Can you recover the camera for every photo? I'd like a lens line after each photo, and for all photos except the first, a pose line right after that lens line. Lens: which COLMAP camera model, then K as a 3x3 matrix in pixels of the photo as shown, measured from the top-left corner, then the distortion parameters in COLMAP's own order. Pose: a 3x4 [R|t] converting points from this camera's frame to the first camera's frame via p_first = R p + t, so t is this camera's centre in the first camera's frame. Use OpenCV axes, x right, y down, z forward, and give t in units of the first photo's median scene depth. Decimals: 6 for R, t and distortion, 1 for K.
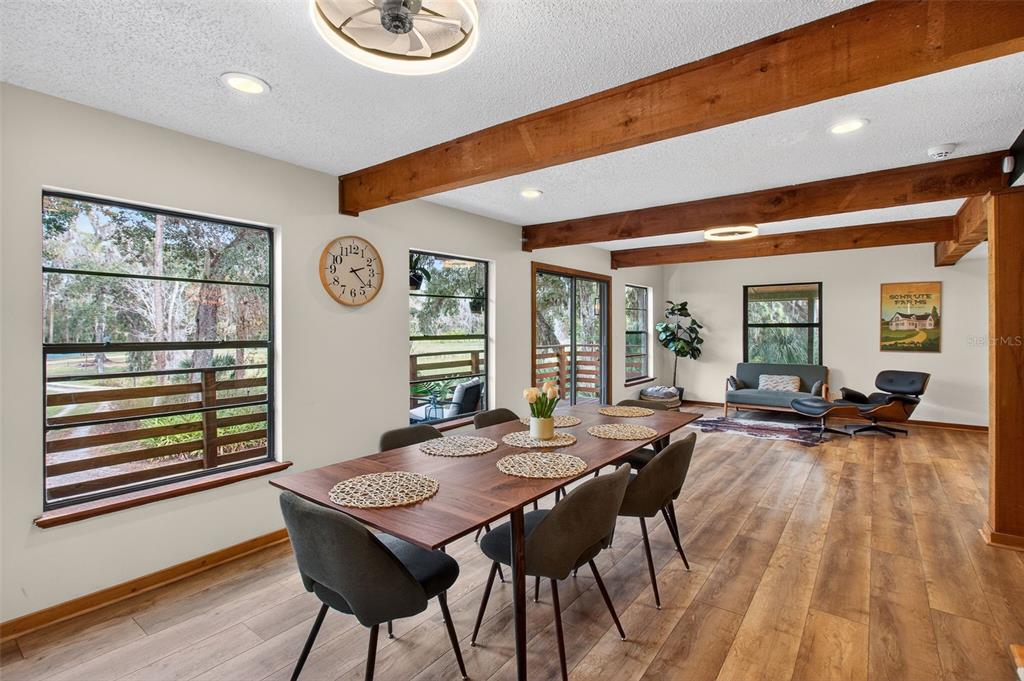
lens RADIAL K [[479.3, 0, 519.4], [0, 479.3, 329.5], [0, 0, 1]] dist [-0.000549, 0.000181]
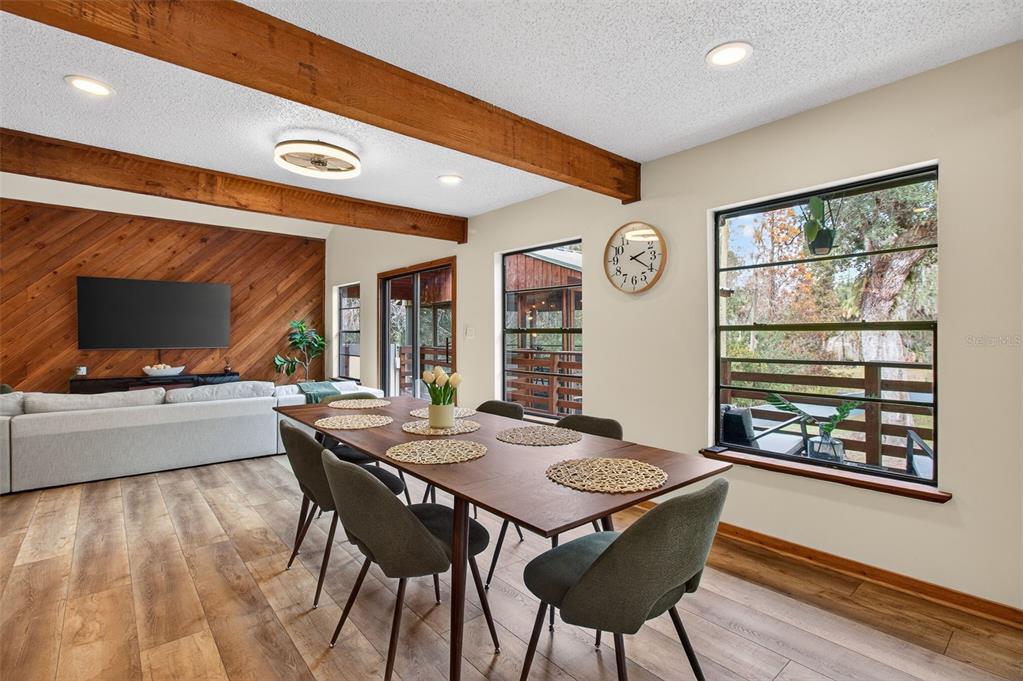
lens RADIAL K [[478.9, 0, 518.9], [0, 478.9, 329.5], [0, 0, 1]] dist [-0.000549, 0.000181]
pose [[-0.209024, 0.002080, -0.977908, 0.689155], [0.001227, 0.999998, 0.001865, 0.024835], [0.977910, -0.000810, -0.209026, 0.996733]]
